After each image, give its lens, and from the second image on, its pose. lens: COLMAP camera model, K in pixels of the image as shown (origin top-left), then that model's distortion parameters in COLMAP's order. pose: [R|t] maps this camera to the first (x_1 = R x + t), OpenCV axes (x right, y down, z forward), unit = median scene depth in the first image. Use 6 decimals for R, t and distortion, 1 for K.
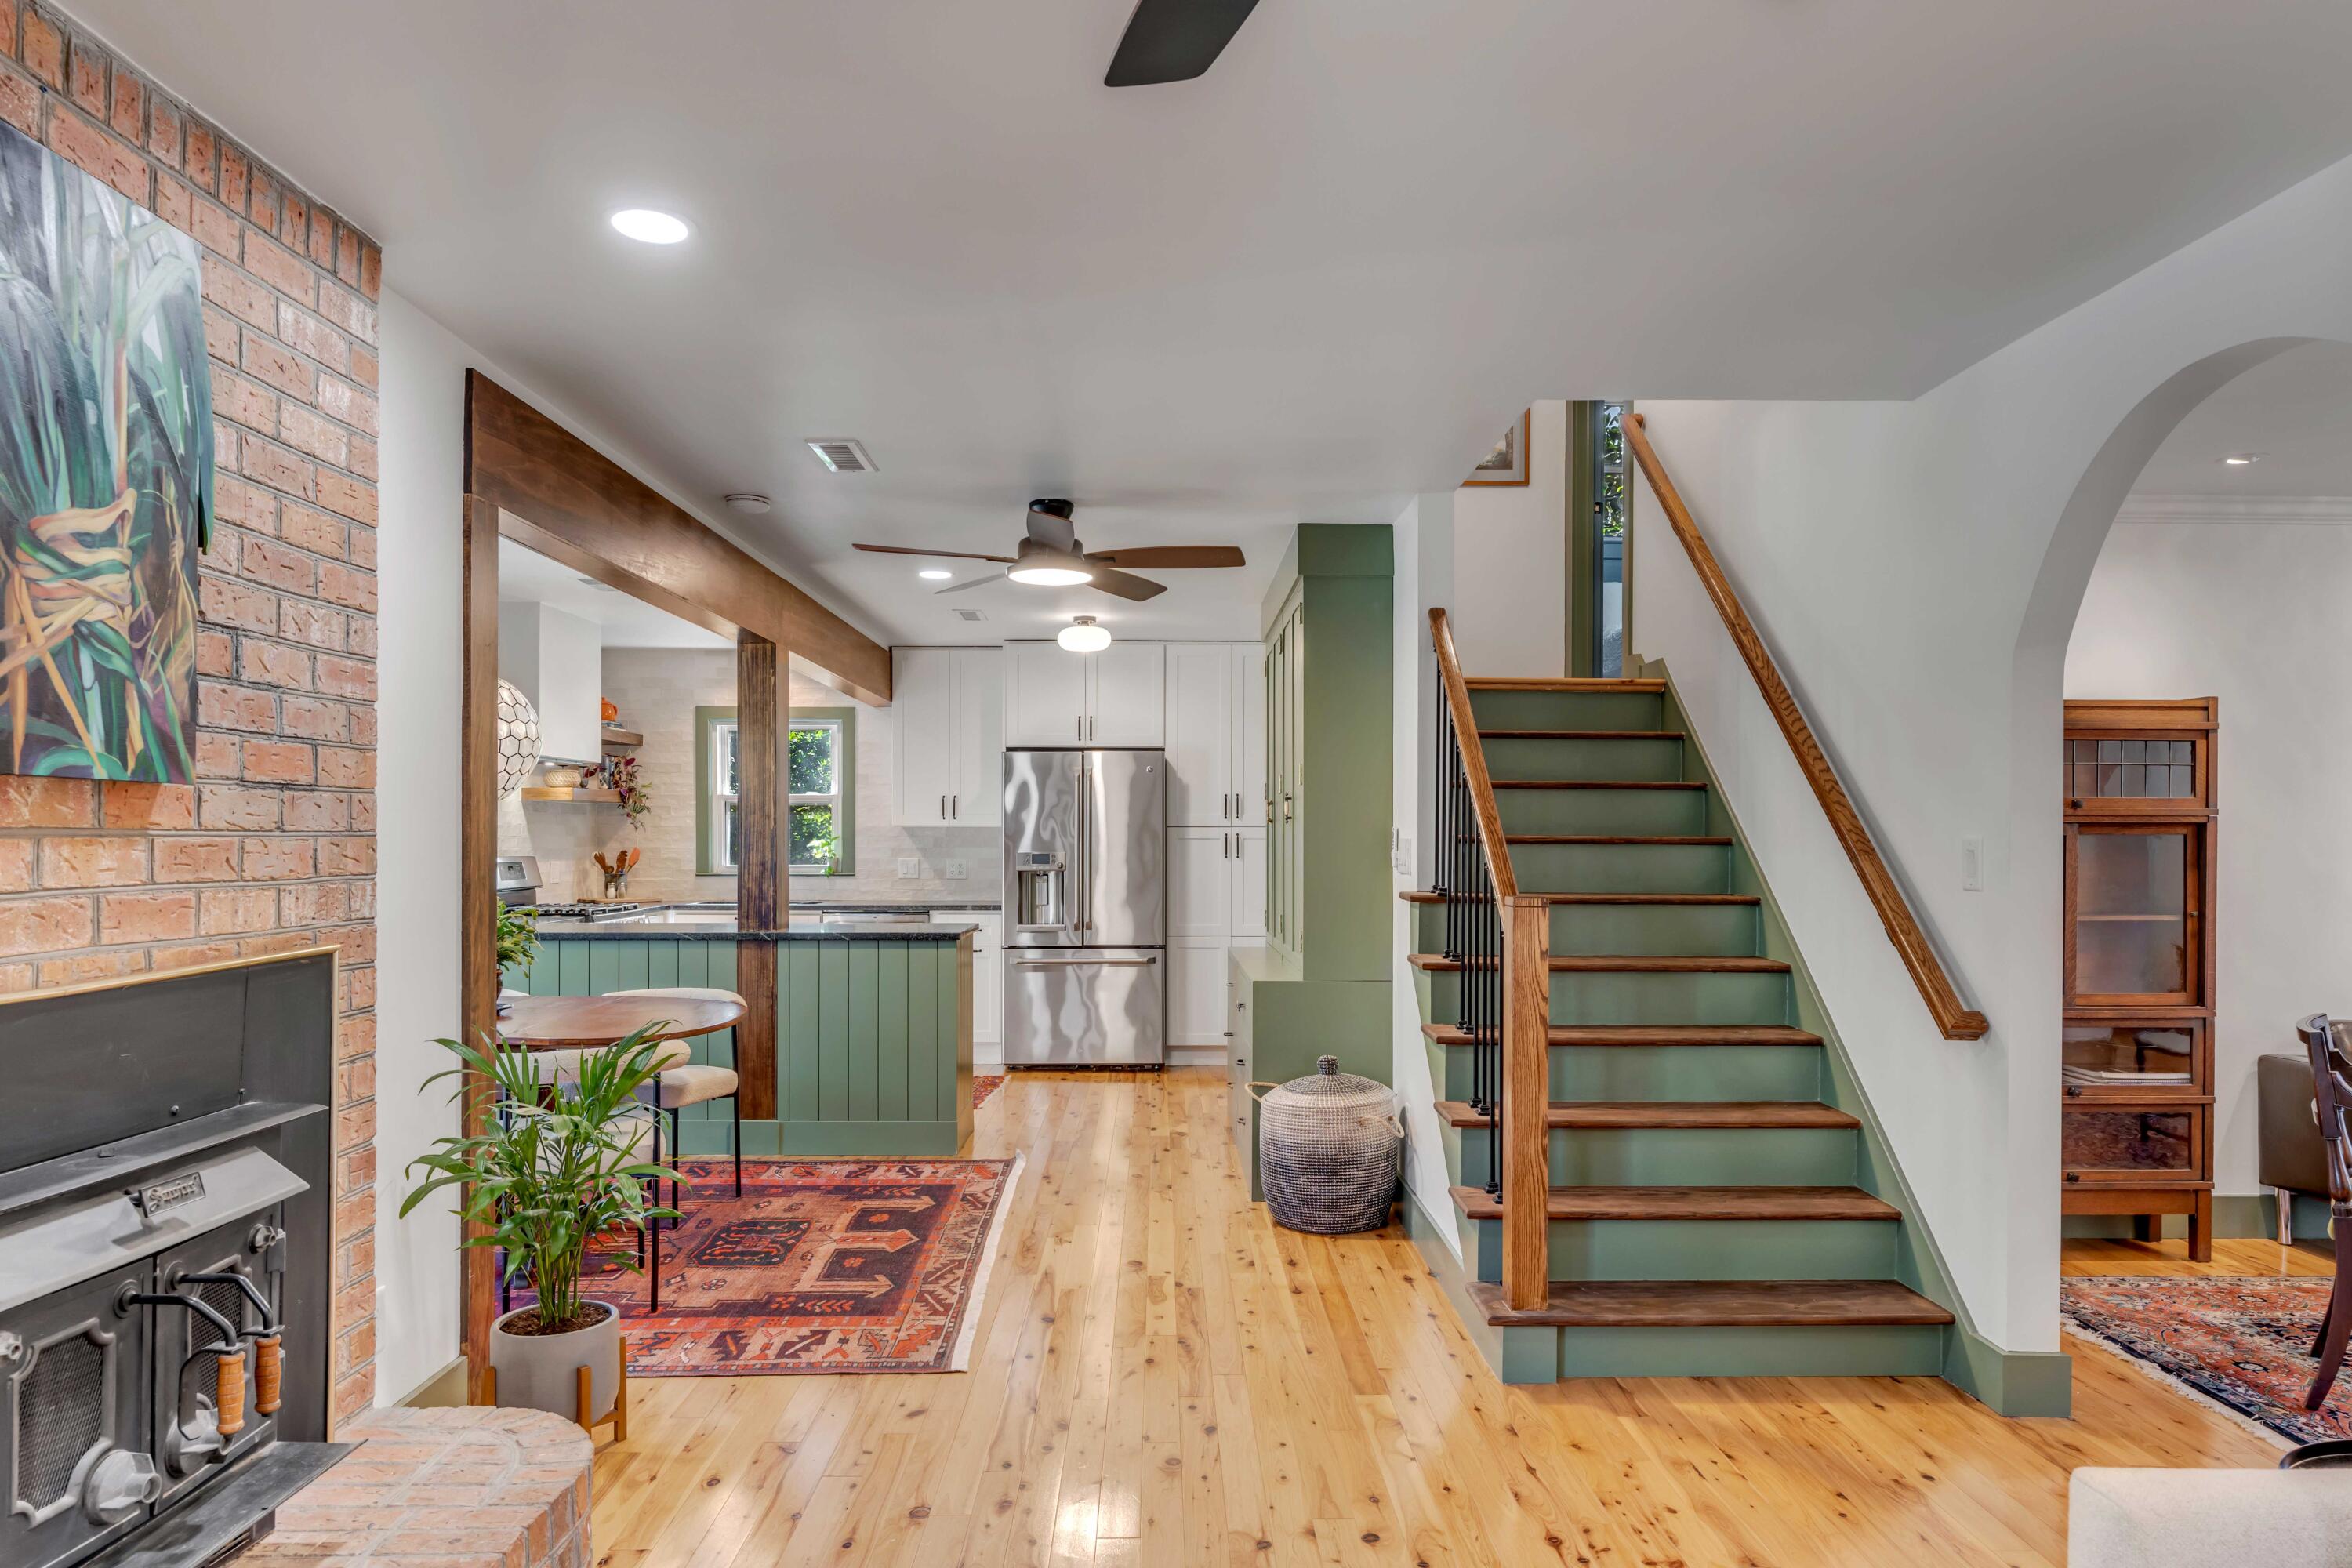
lens RADIAL K [[1515.1, 0, 1175.7], [0, 1515.1, 833.2], [0, 0, 1]] dist [0.001803, 0.004828]
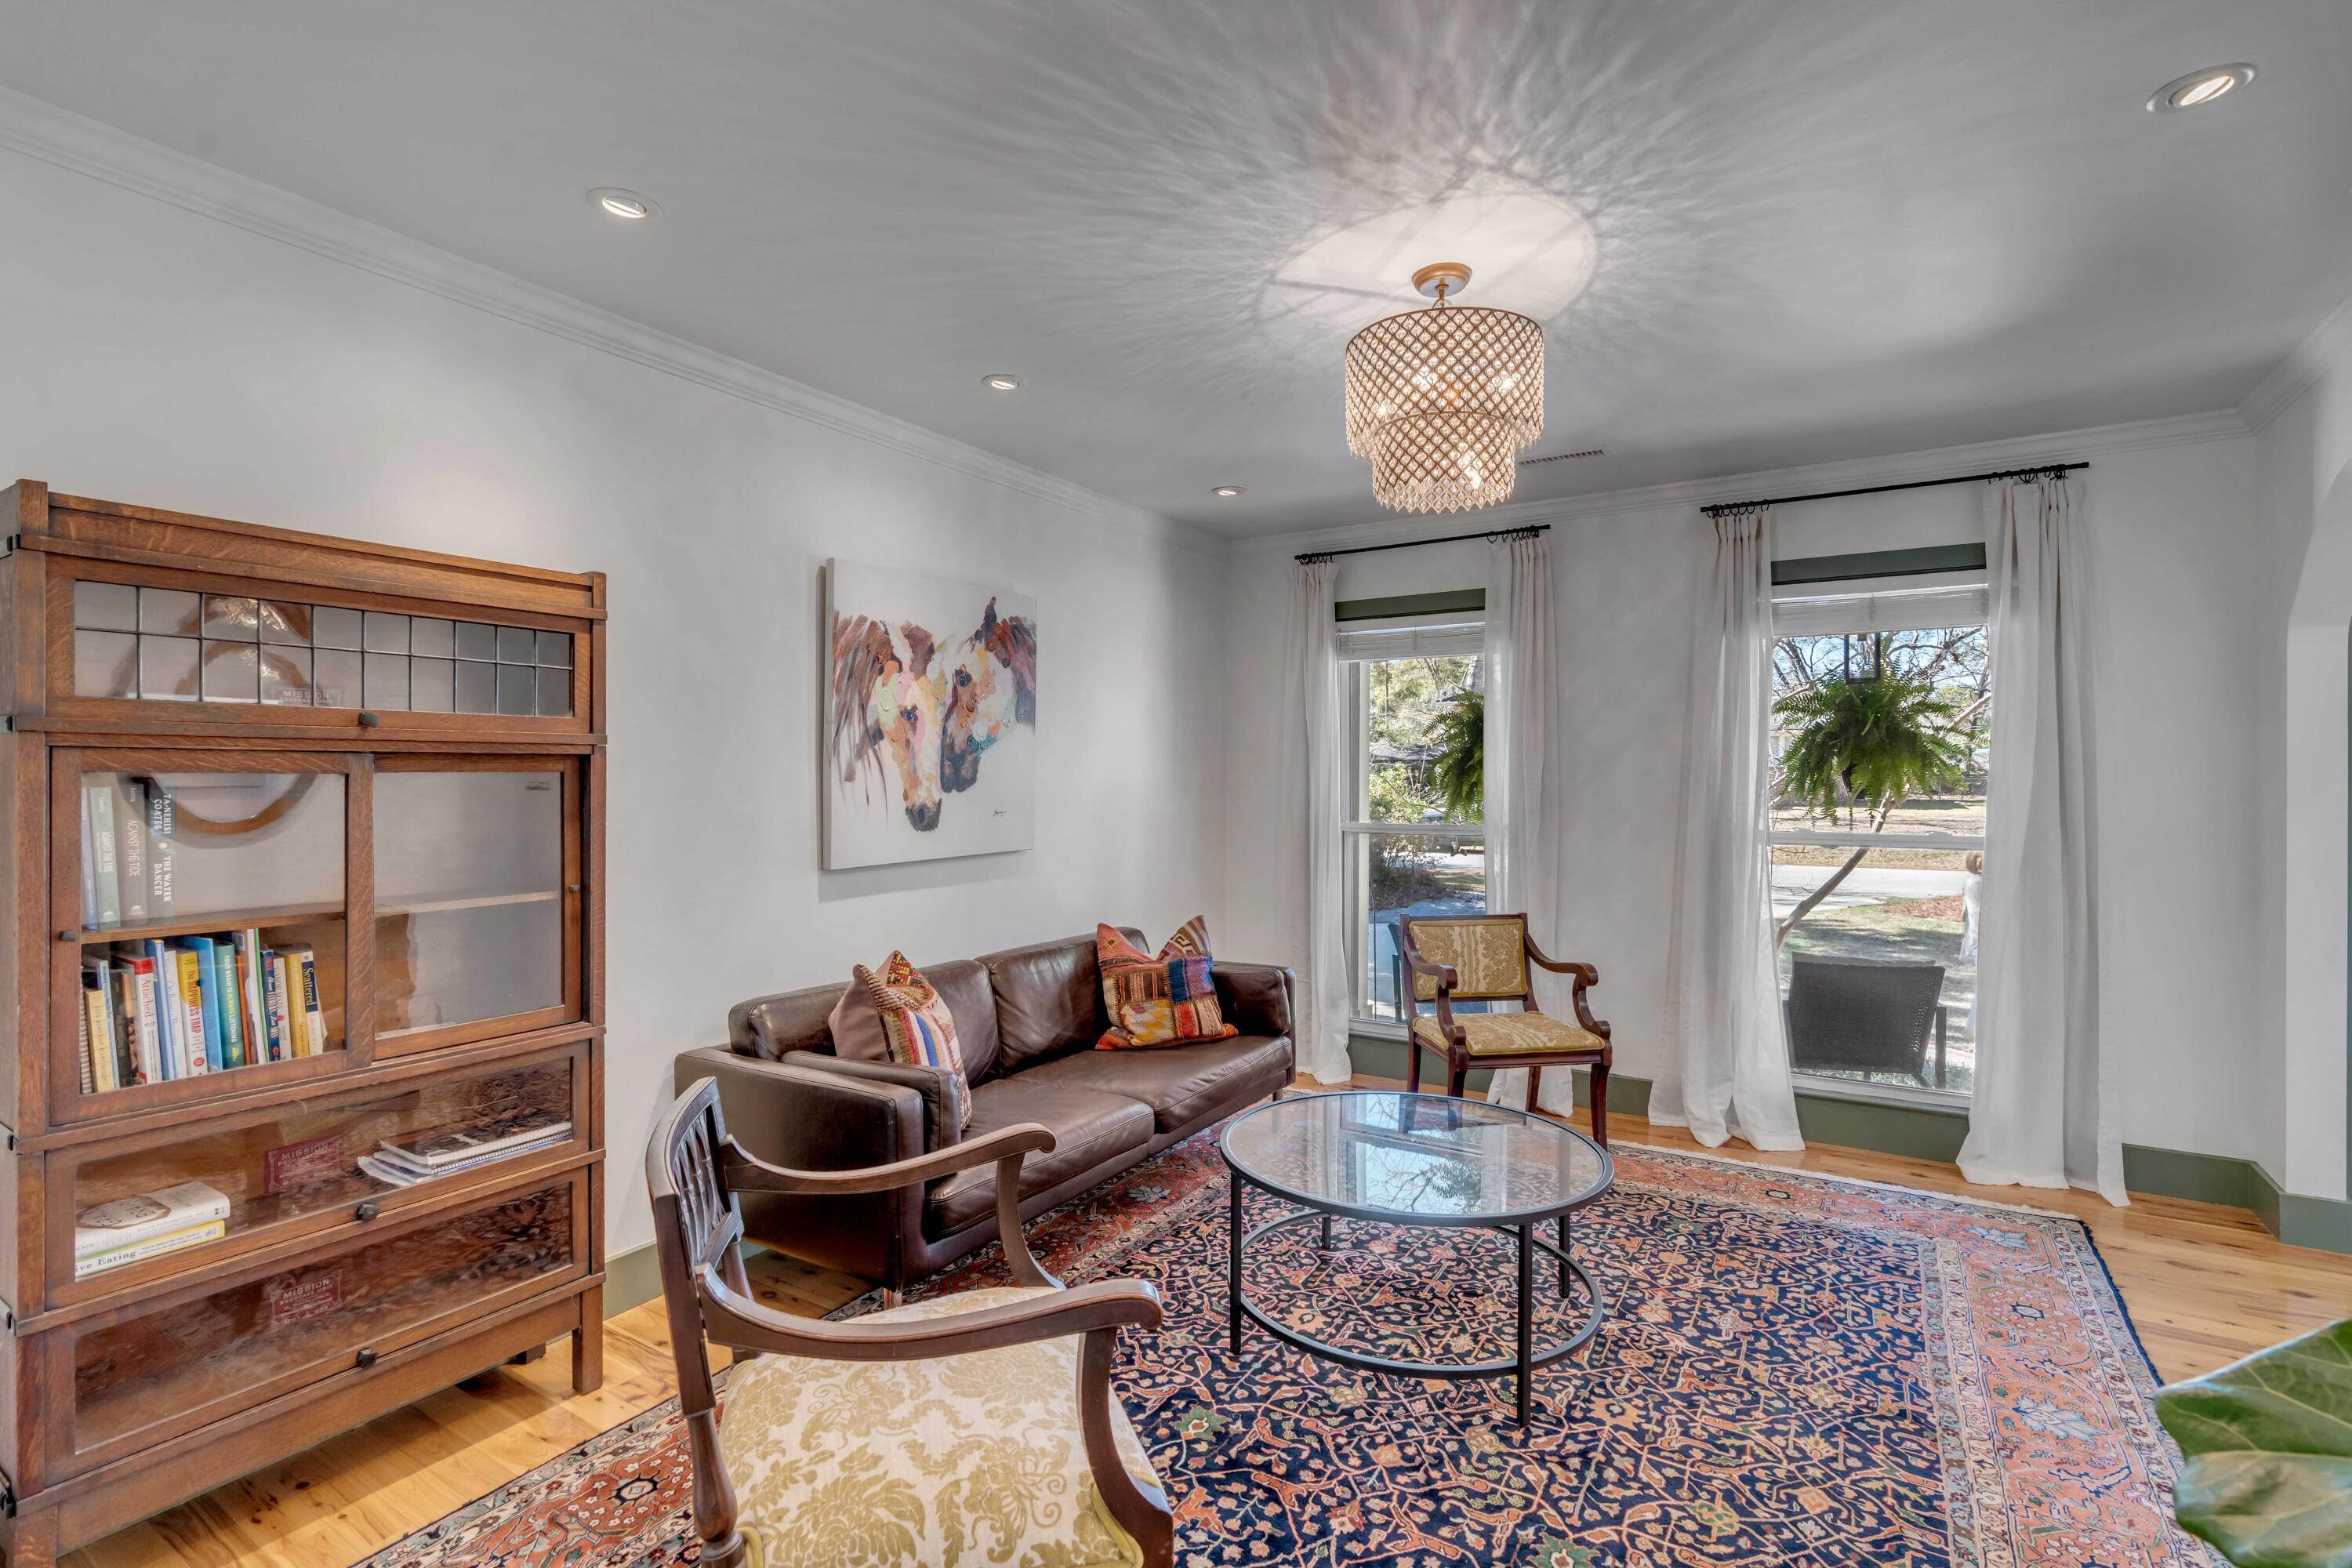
lens RADIAL K [[1078.7, 0, 1180.6], [0, 1078.7, 777.3], [0, 0, 1]] dist [-0.003287, -0.000421]
pose [[0.544116, -0.005642, 0.838991, 0.415025], [0.002667, 0.999984, 0.004995, 0.001636], [-0.839006, -0.000480, 0.544122, 0.511043]]
